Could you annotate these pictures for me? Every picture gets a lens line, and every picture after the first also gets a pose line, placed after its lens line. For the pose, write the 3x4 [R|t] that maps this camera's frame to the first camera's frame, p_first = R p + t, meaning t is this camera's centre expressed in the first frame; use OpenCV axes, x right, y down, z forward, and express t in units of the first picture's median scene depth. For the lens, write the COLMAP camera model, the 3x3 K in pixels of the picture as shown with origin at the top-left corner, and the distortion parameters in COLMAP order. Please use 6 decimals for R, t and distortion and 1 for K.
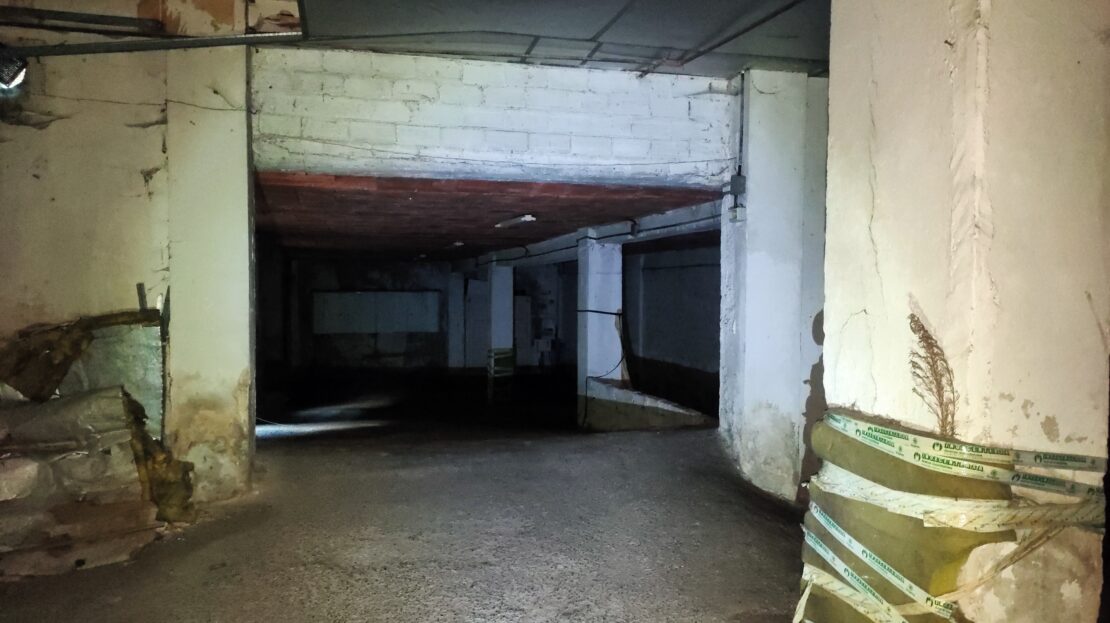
lens RADIAL K [[844.0, 0, 553.2], [0, 844.0, 313.0], [0, 0, 1]] dist [0.063074, 0.001480]
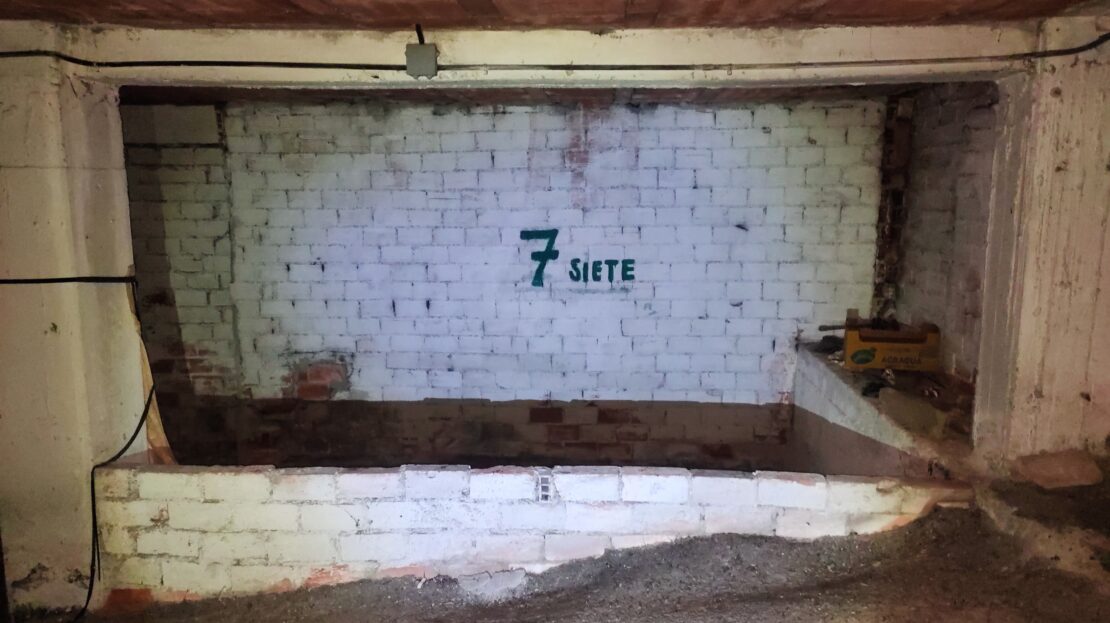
lens RADIAL K [[844.0, 0, 553.2], [0, 844.0, 313.0], [0, 0, 1]] dist [0.063074, 0.001480]
pose [[0.302768, -0.152419, 0.940797, -0.136847], [0.025511, 0.988072, 0.151867, -0.022217], [-0.952723, -0.021980, 0.303045, 0.430247]]
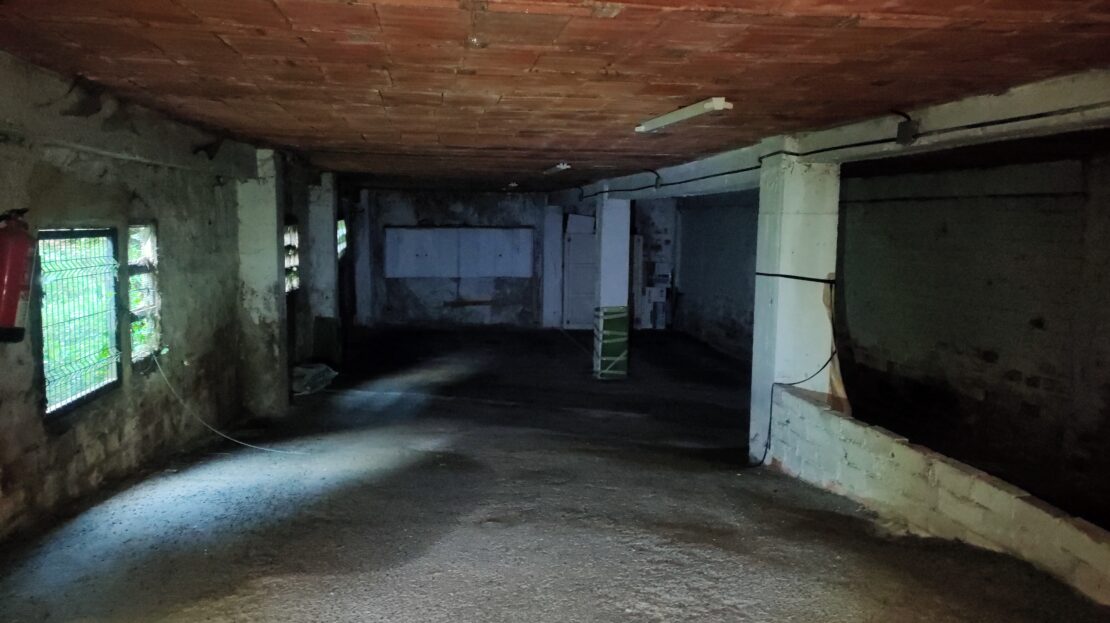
lens RADIAL K [[844.0, 0, 553.2], [0, 844.0, 313.0], [0, 0, 1]] dist [0.063074, 0.001480]
pose [[0.993973, 0.022343, -0.107322, -0.032309], [-0.013609, 0.996586, 0.081432, -0.013989], [0.108775, -0.079481, 0.990884, 0.228645]]
